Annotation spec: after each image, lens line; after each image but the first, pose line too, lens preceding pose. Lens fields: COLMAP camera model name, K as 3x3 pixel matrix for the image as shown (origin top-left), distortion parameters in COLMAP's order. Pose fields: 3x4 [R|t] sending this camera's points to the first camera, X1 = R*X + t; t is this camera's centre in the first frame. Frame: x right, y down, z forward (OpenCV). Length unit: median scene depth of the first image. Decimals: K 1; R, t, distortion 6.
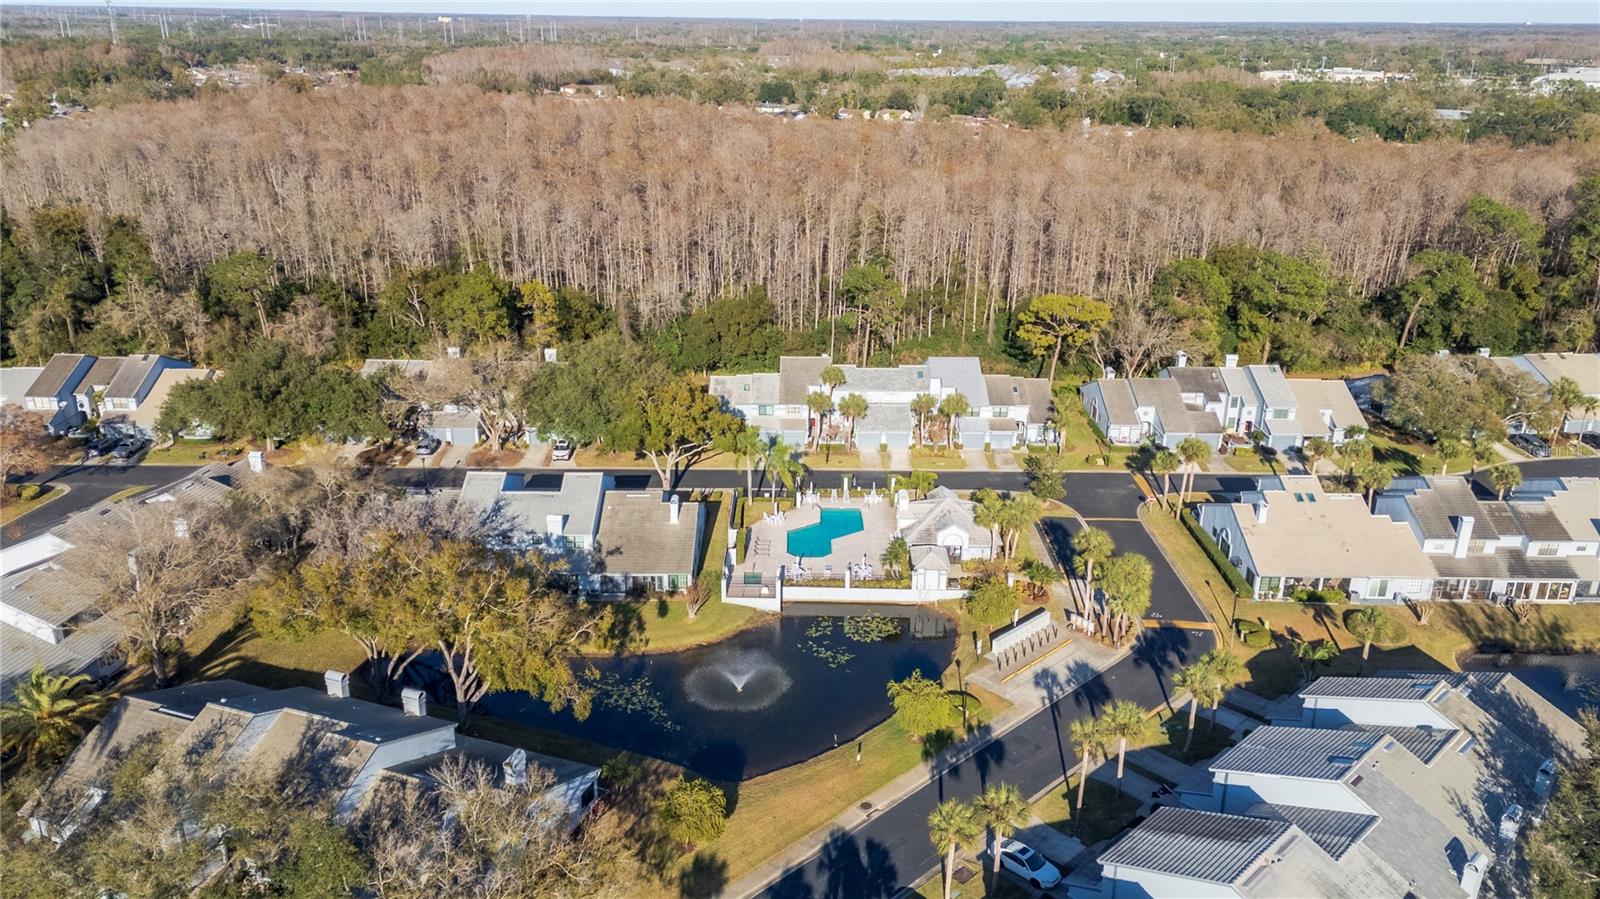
lens RADIAL K [[1109.8, 0, 795.1], [0, 1109.8, 442.1], [0, 0, 1]] dist [0.084705, -0.084434]
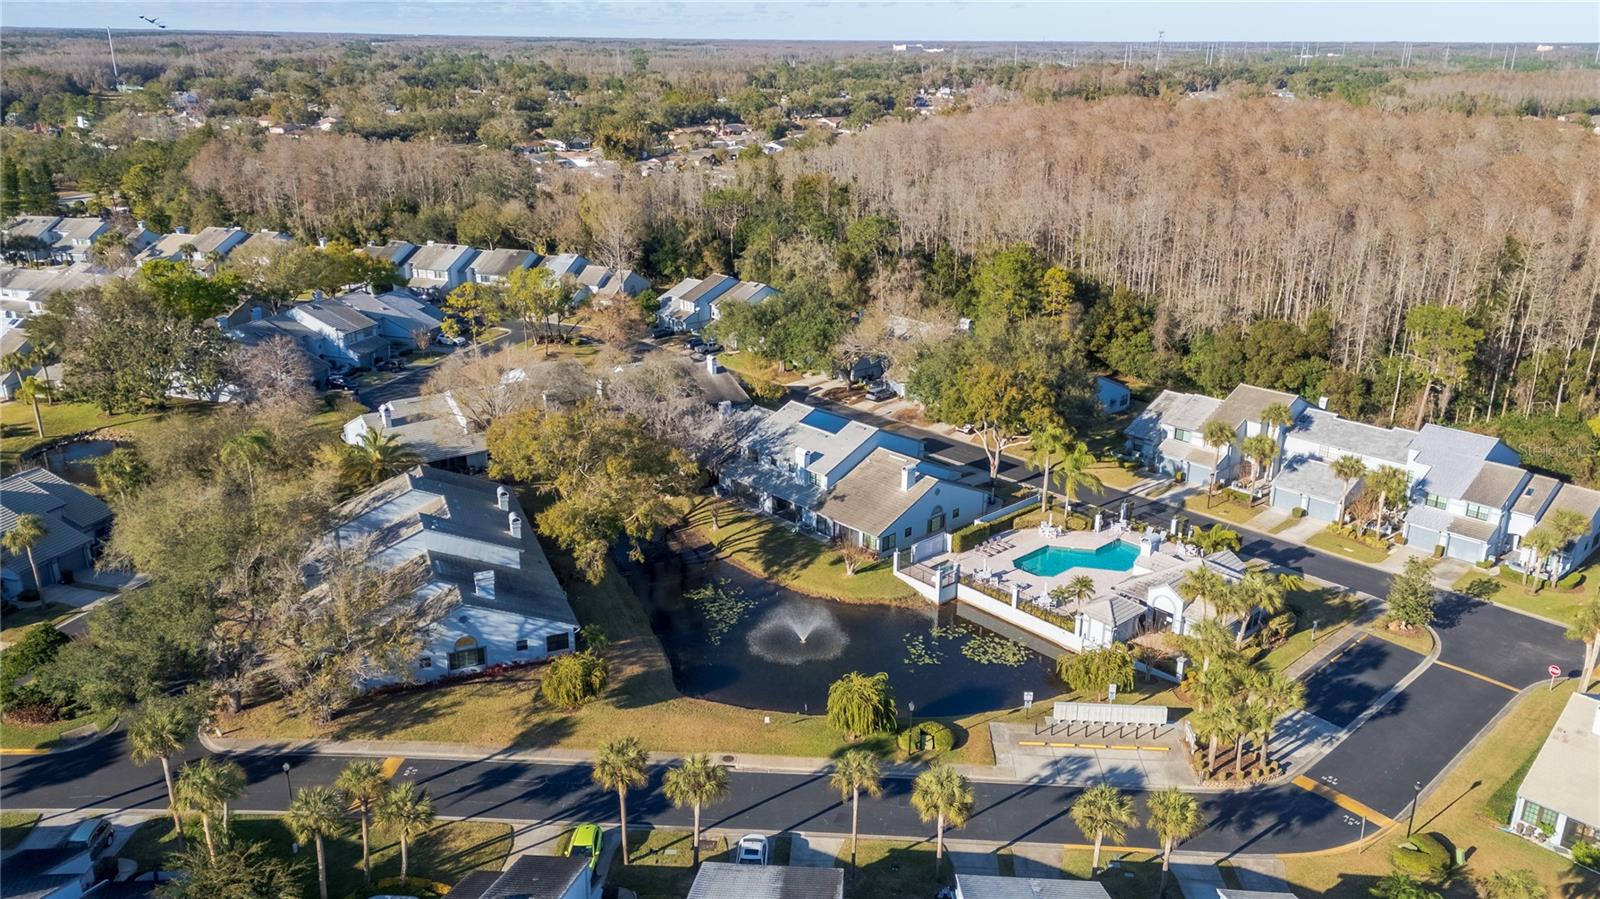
lens RADIAL K [[1109.8, 0, 795.1], [0, 1109.8, 442.1], [0, 0, 1]] dist [0.084705, -0.084434]
pose [[0.701184, 0.240479, -0.671202, 0.498402], [-0.253155, 0.964034, 0.080932, -0.025788], [0.666524, 0.113170, 0.736844, 0.201705]]
